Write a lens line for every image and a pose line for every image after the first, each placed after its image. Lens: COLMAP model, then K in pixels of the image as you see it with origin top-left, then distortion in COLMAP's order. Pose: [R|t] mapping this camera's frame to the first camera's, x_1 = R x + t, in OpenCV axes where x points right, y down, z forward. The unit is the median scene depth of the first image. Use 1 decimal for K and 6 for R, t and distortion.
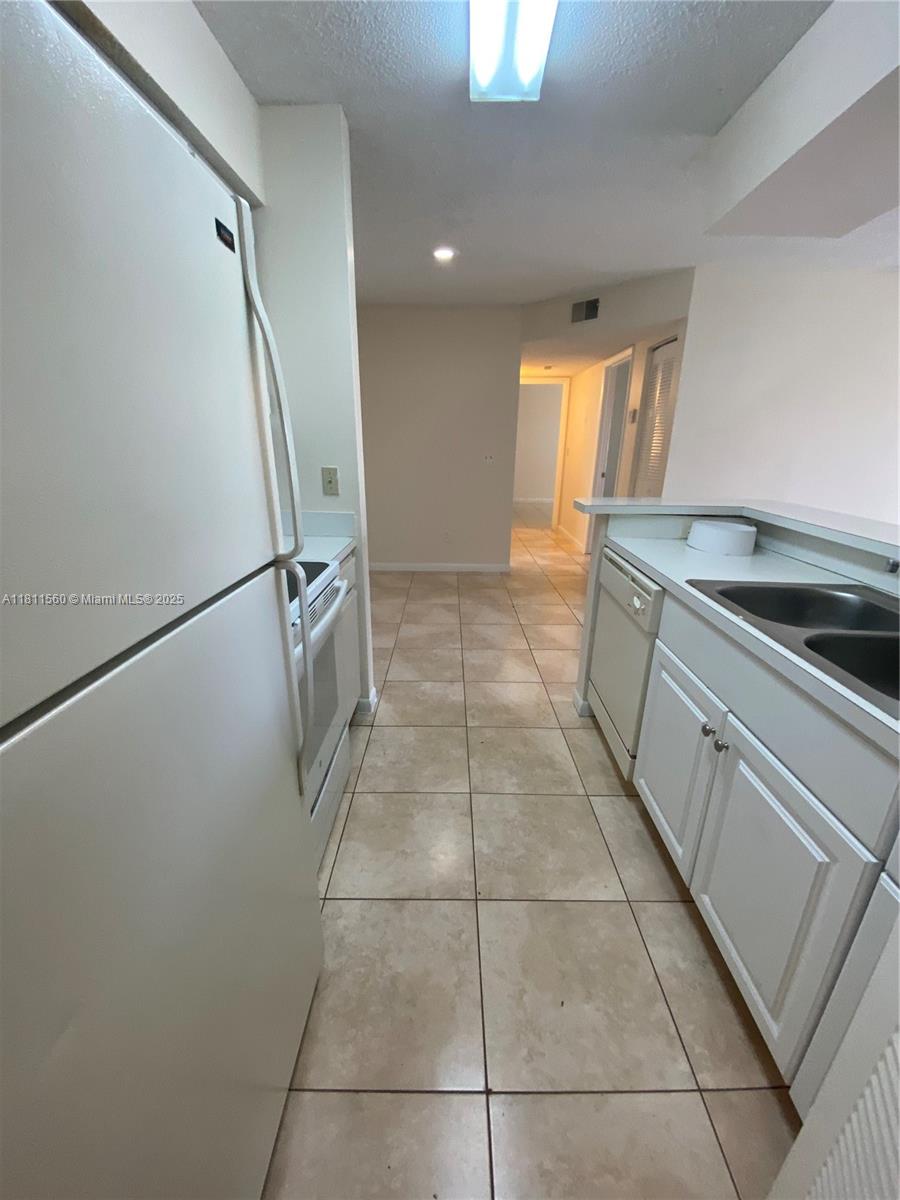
lens RADIAL K [[481.9, 0, 446.6], [0, 481.9, 600.9], [0, 0, 1]] dist [0.032714, -0.022487]
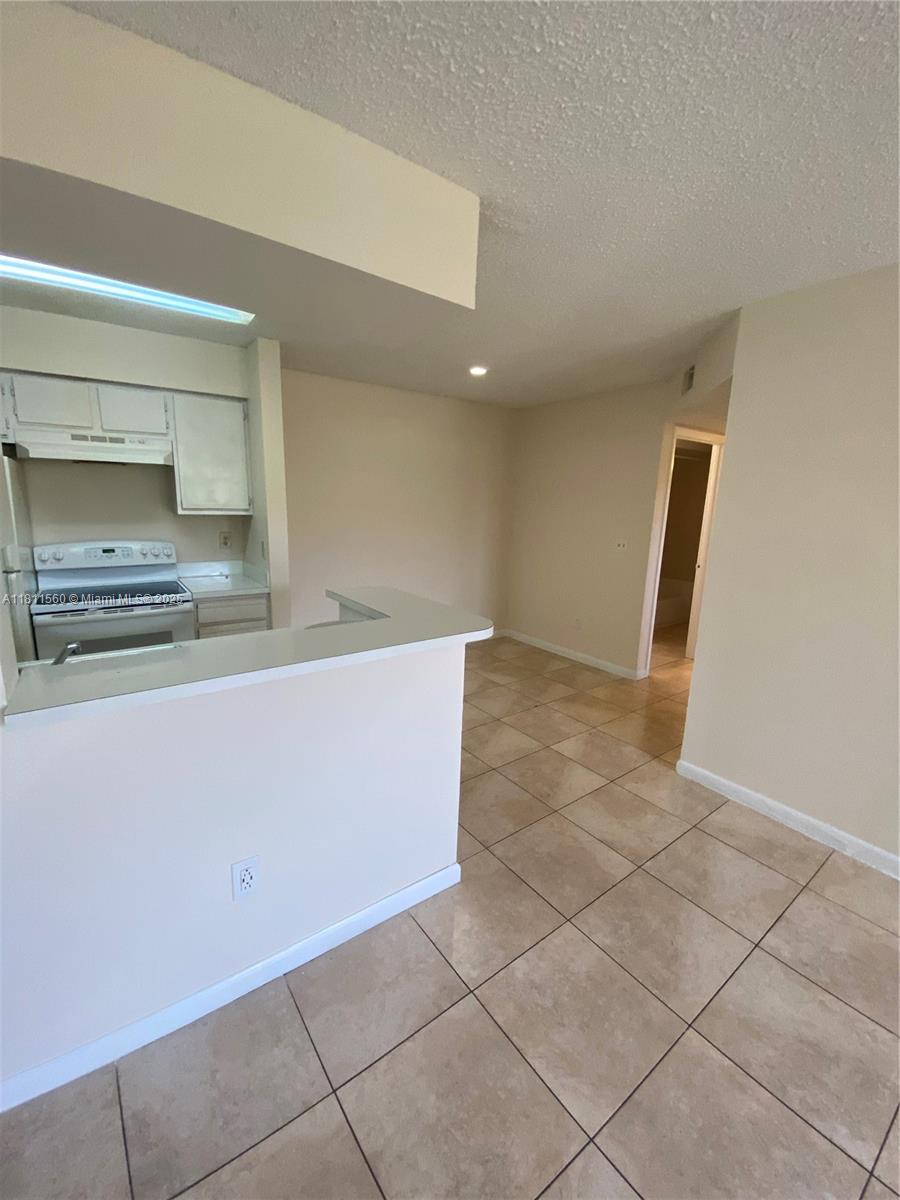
lens RADIAL K [[481.9, 0, 446.6], [0, 481.9, 600.9], [0, 0, 1]] dist [0.032714, -0.022487]
pose [[0.595748, 0.175571, -0.783747, 0.972023], [-0.277248, 0.960788, 0.004487, -0.182984], [0.753802, 0.214619, 0.621065, 0.369099]]
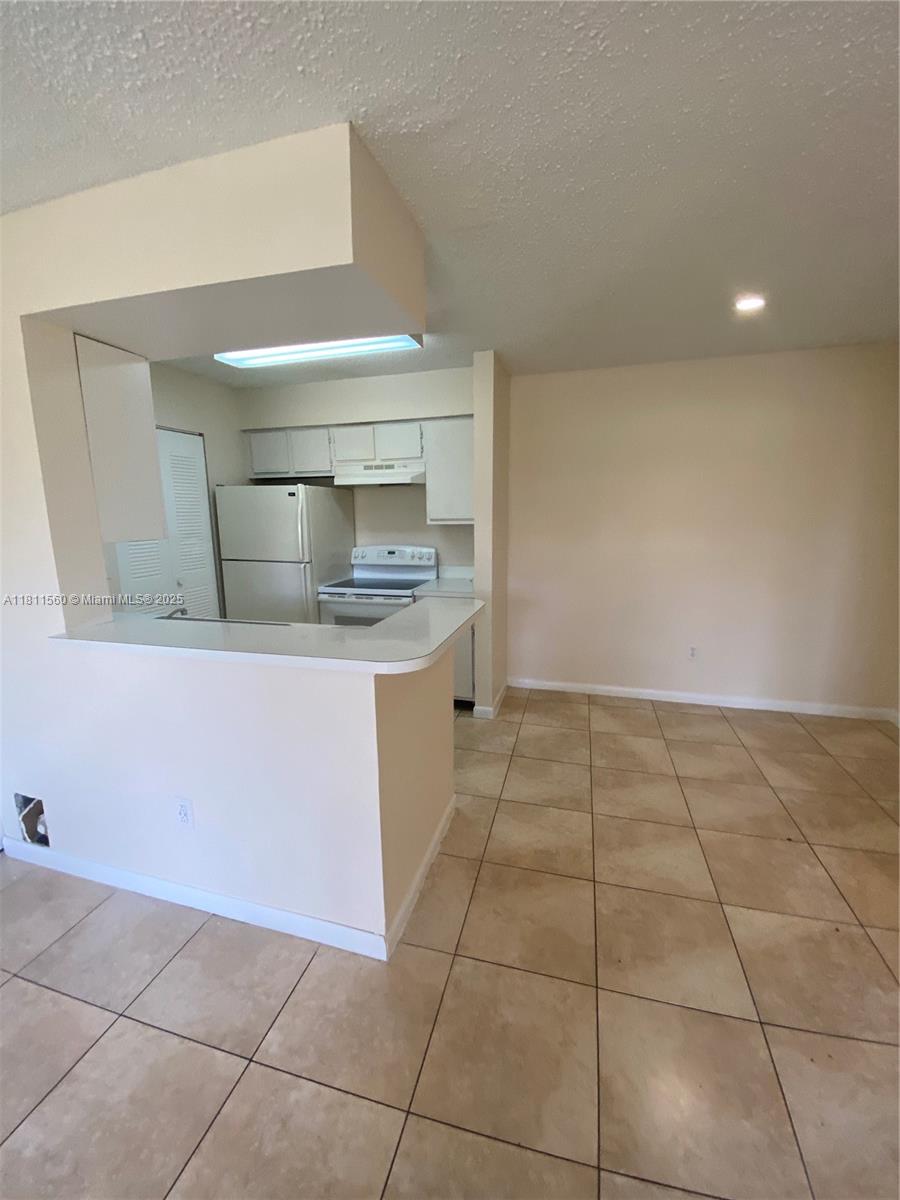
lens RADIAL K [[481.9, 0, 446.6], [0, 481.9, 600.9], [0, 0, 1]] dist [0.032714, -0.022487]
pose [[-0.259362, 0.180214, -0.948817, 0.959589], [-0.296473, 0.920144, 0.255810, -0.350291], [0.919149, 0.347646, -0.185222, 0.899713]]
